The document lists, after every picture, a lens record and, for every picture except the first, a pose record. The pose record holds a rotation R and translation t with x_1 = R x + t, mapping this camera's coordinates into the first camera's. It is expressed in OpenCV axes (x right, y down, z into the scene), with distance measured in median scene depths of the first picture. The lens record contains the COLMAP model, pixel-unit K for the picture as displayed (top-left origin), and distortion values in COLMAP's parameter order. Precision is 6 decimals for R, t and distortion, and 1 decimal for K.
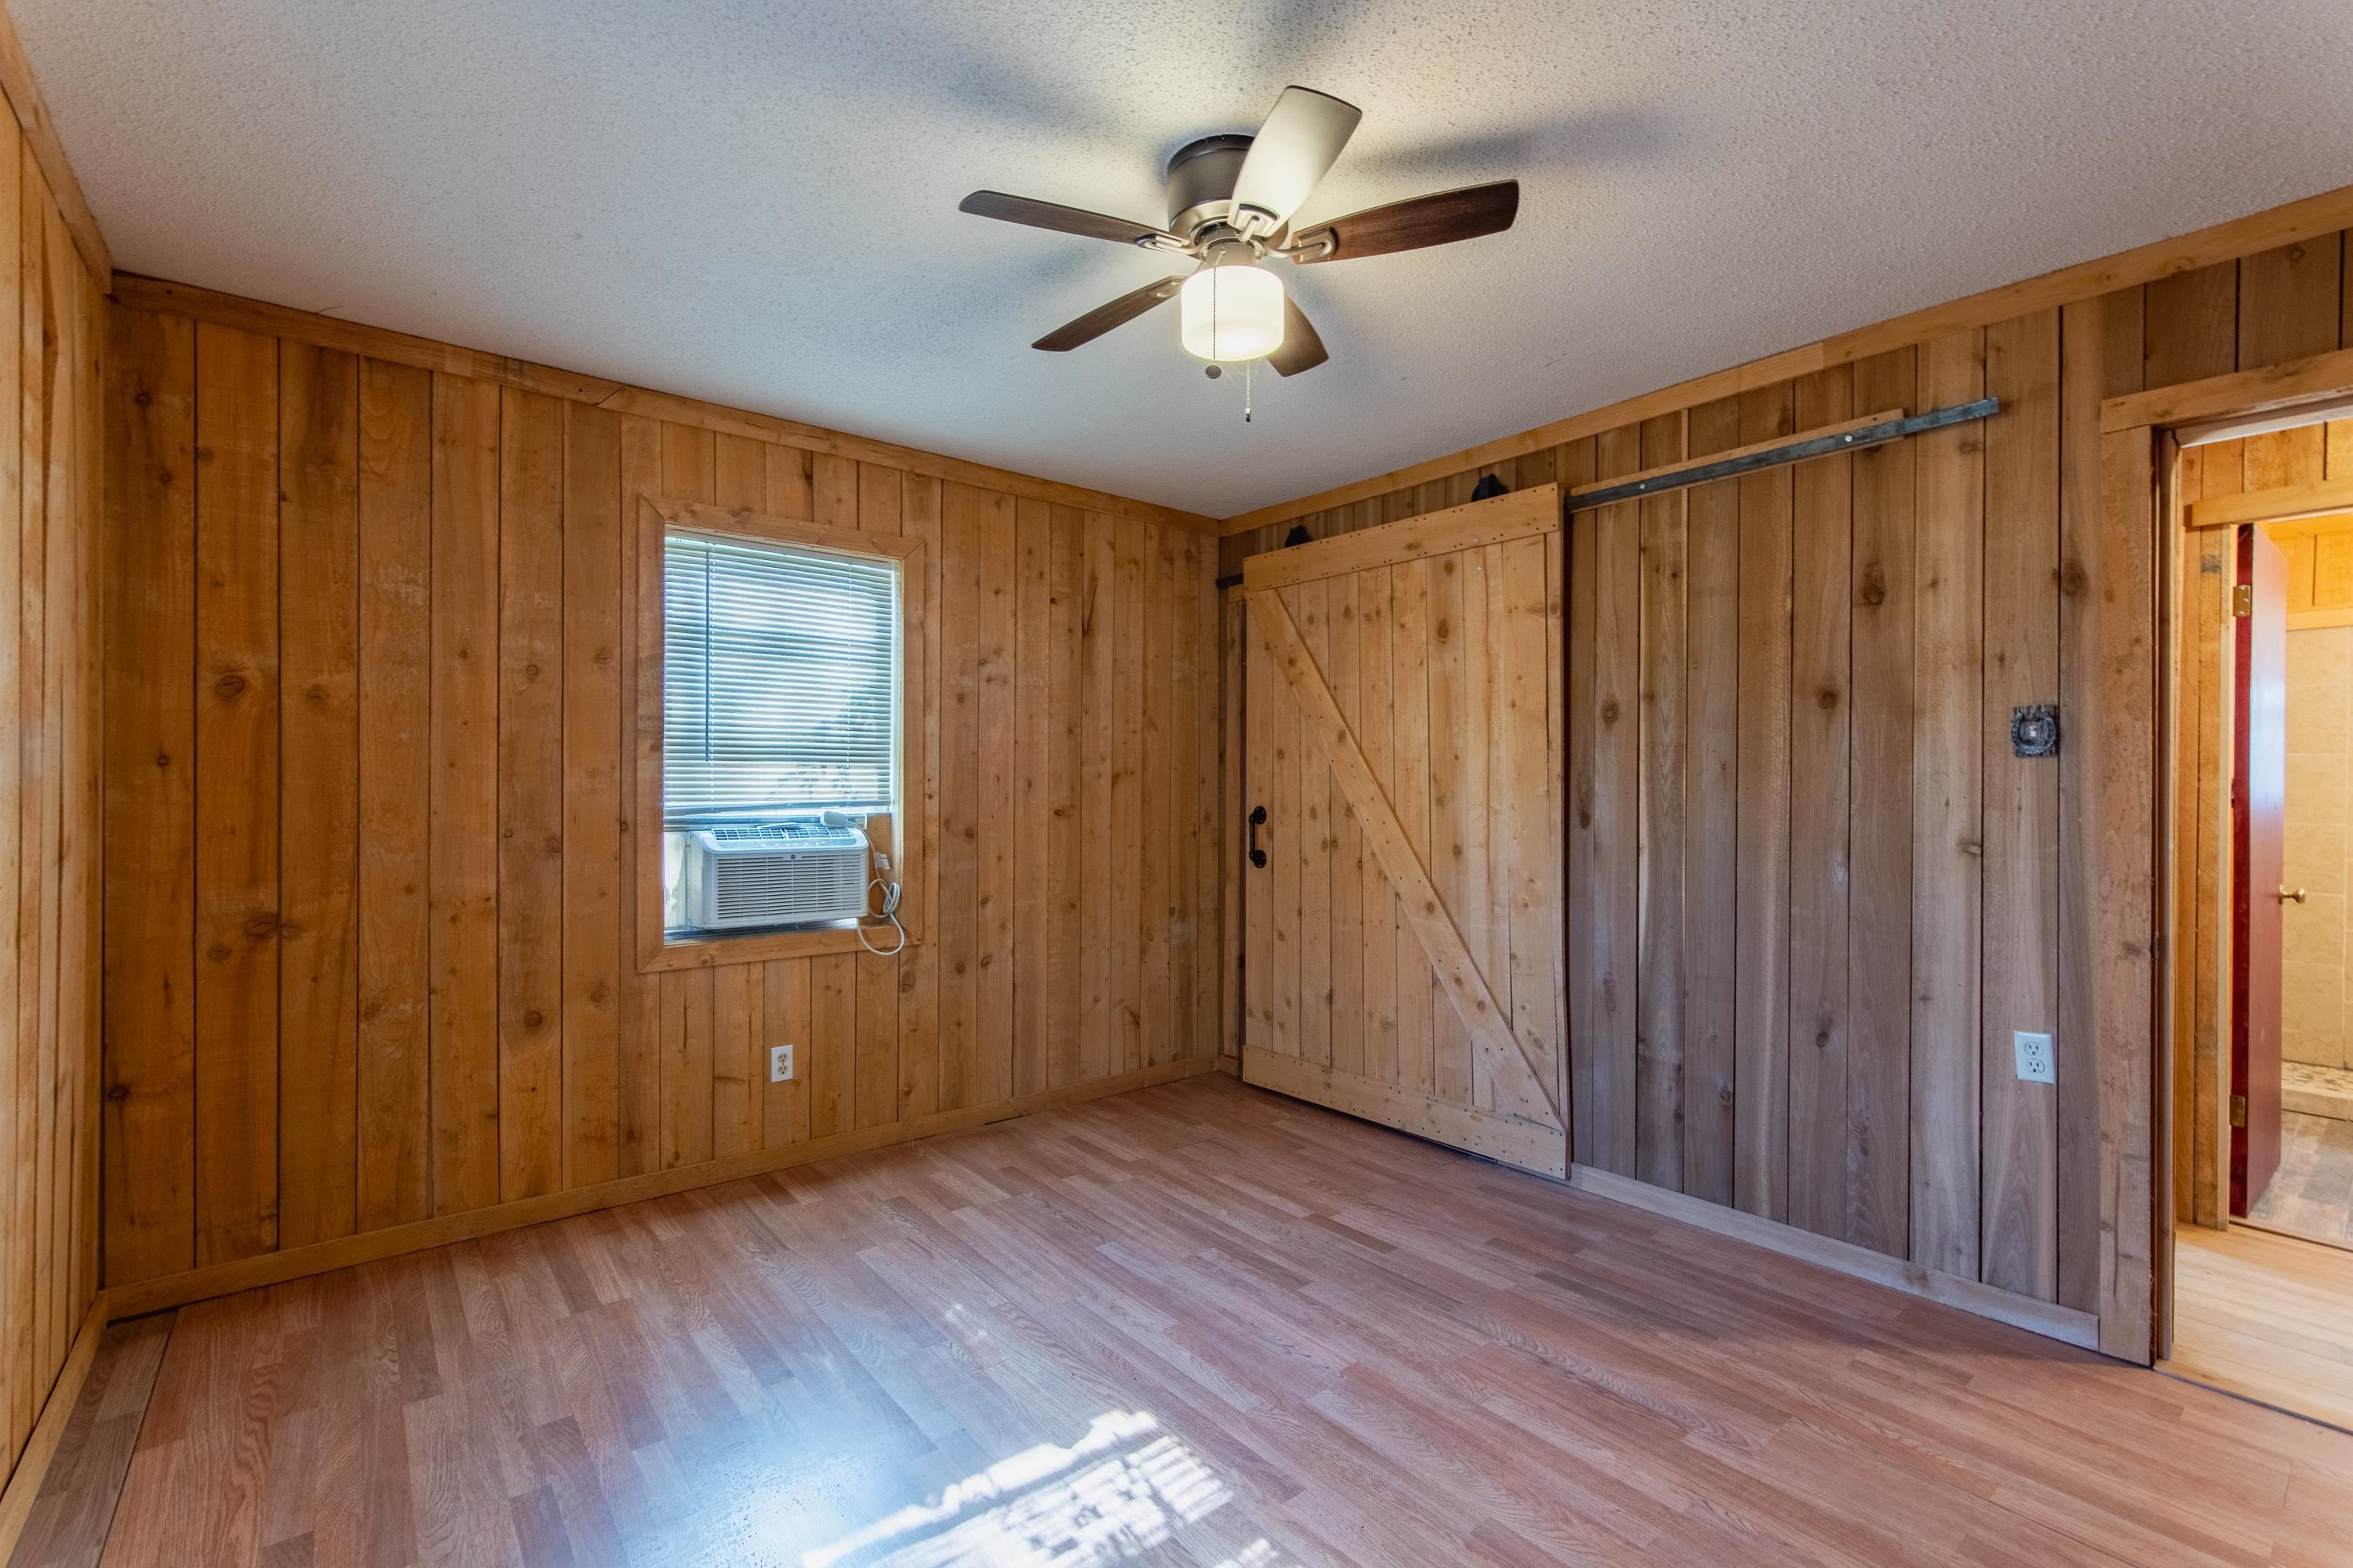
lens RADIAL K [[1050.8, 0, 1182.5], [0, 1050.8, 795.2], [0, 0, 1]] dist [-0.001389, 0.001572]
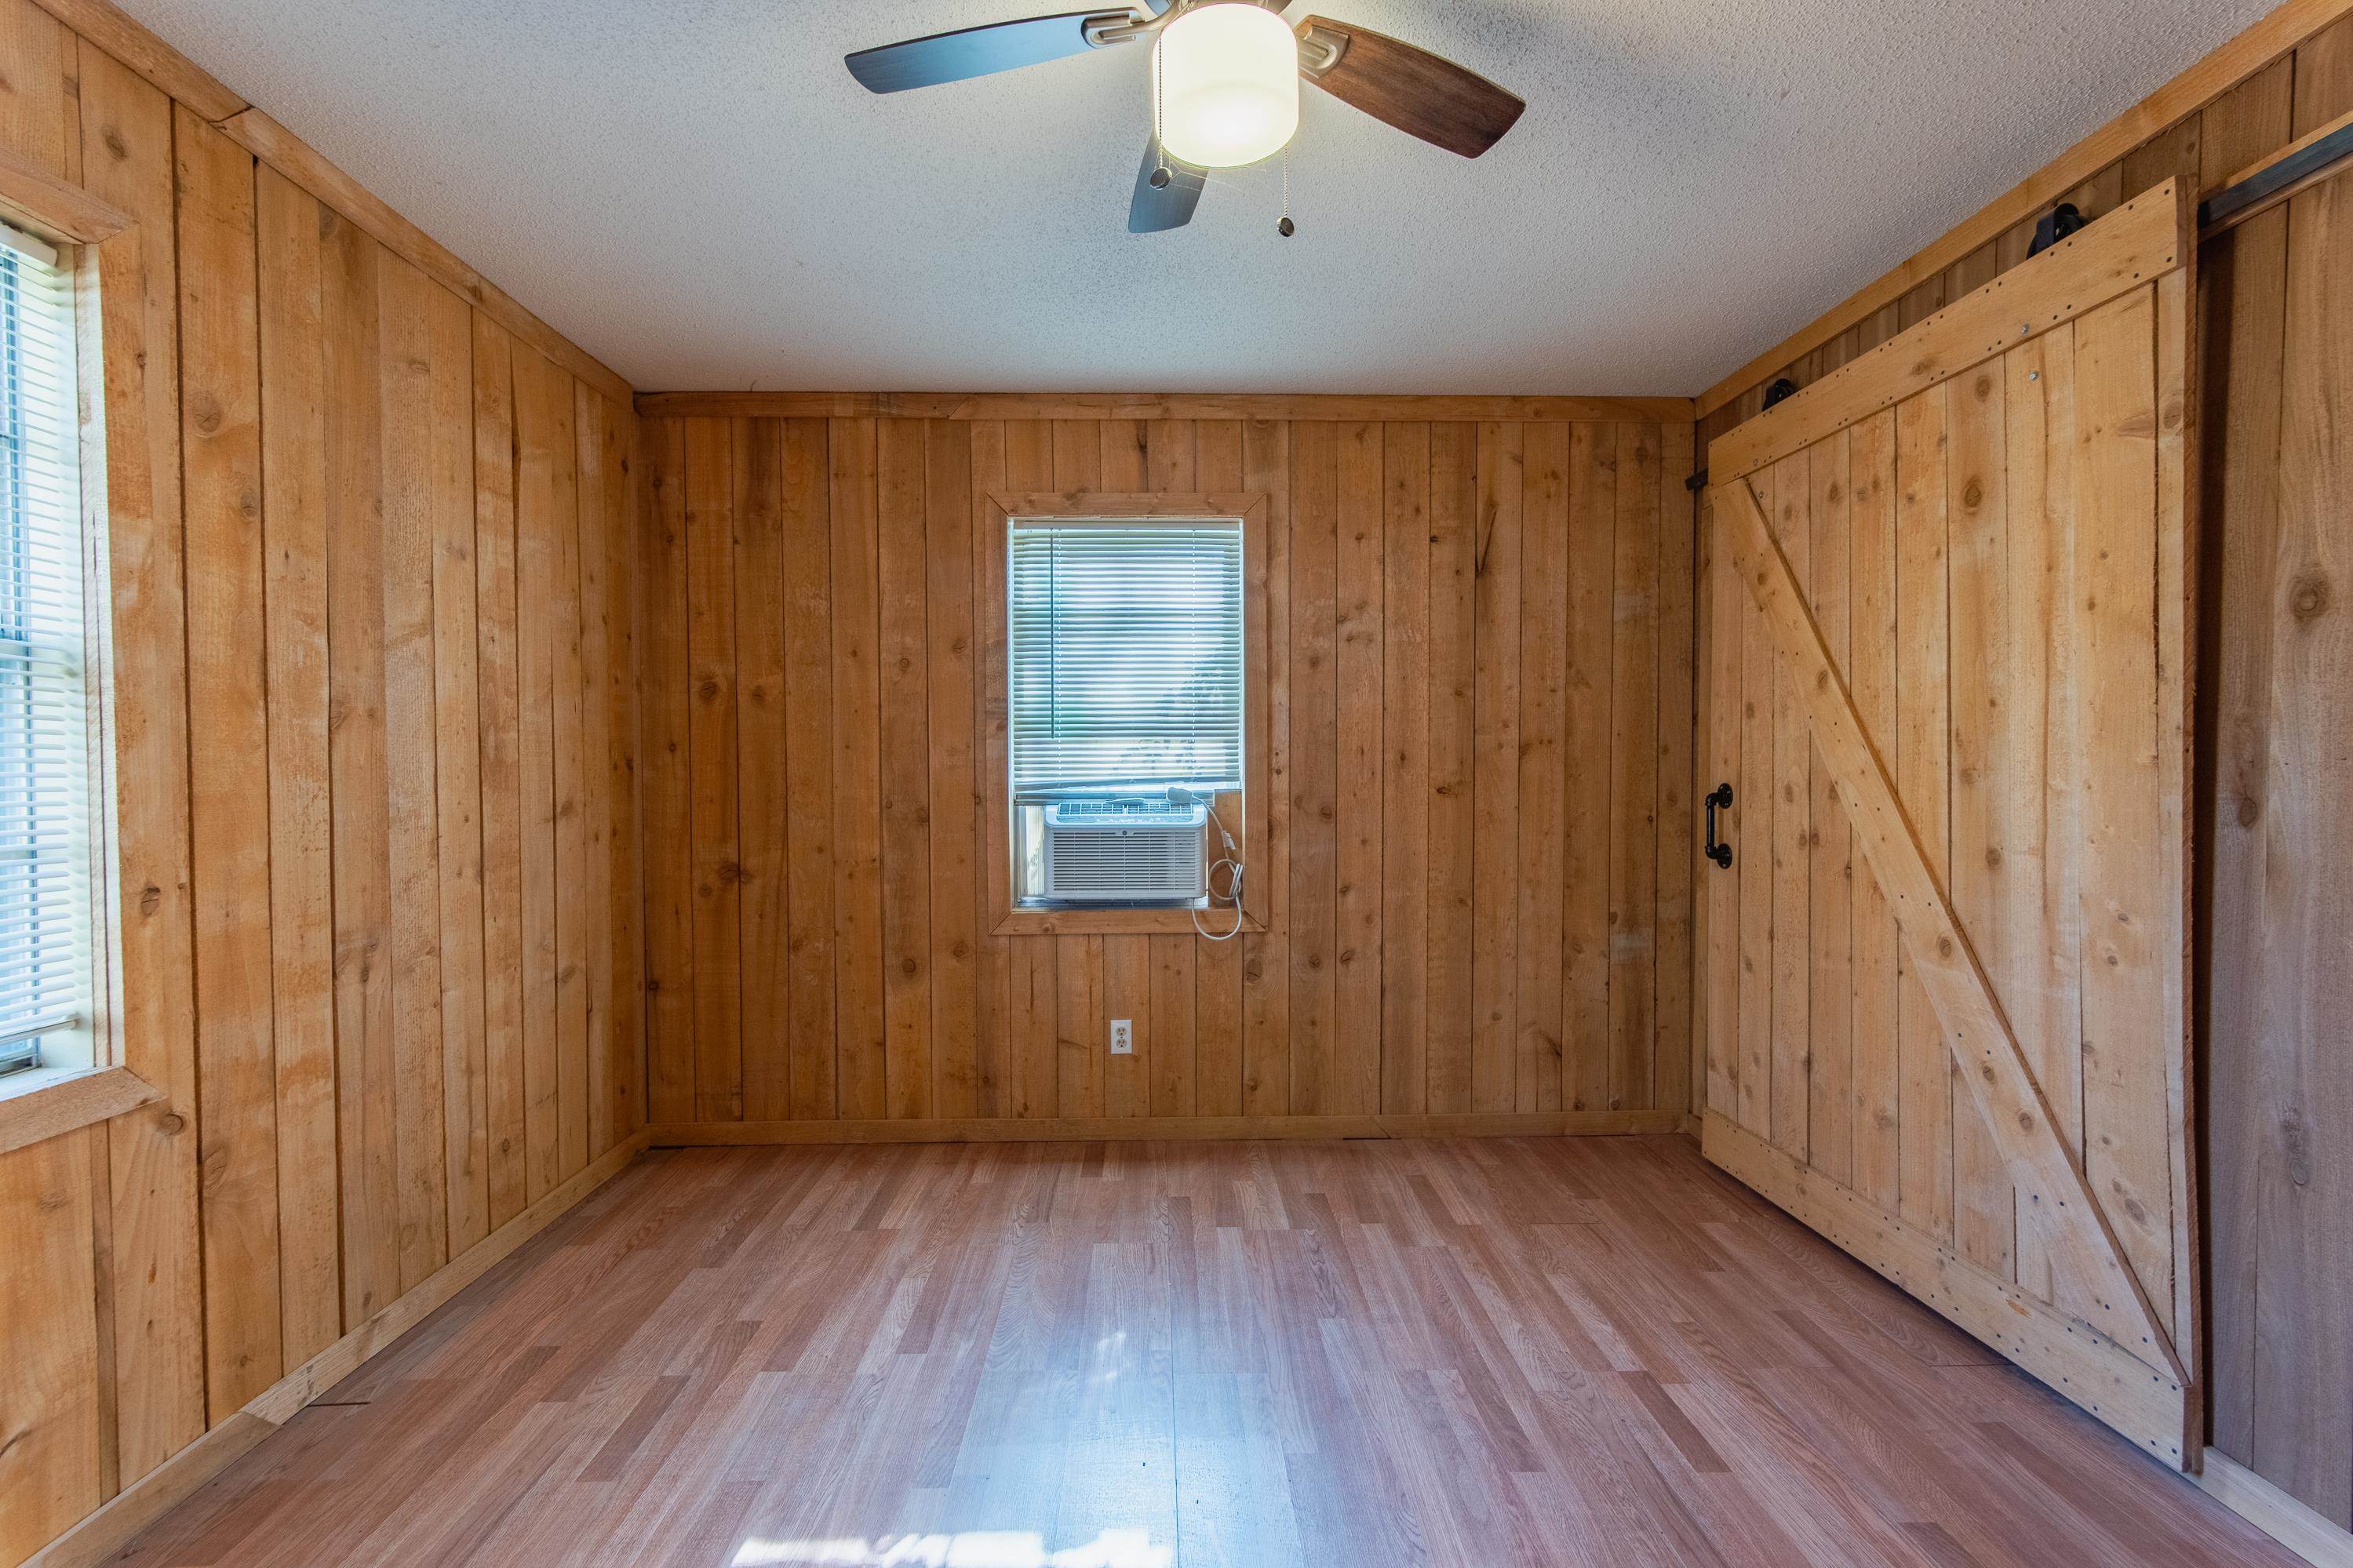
lens RADIAL K [[1045.4, 0, 1180.8], [0, 1045.4, 796.5], [0, 0, 1]] dist [0.002011, 0.003050]
pose [[0.782638, 0.010599, -0.622387, 0.297813], [0.003843, 0.999754, 0.021859, 0.002845], [0.622466, -0.019500, 0.782404, 0.263643]]
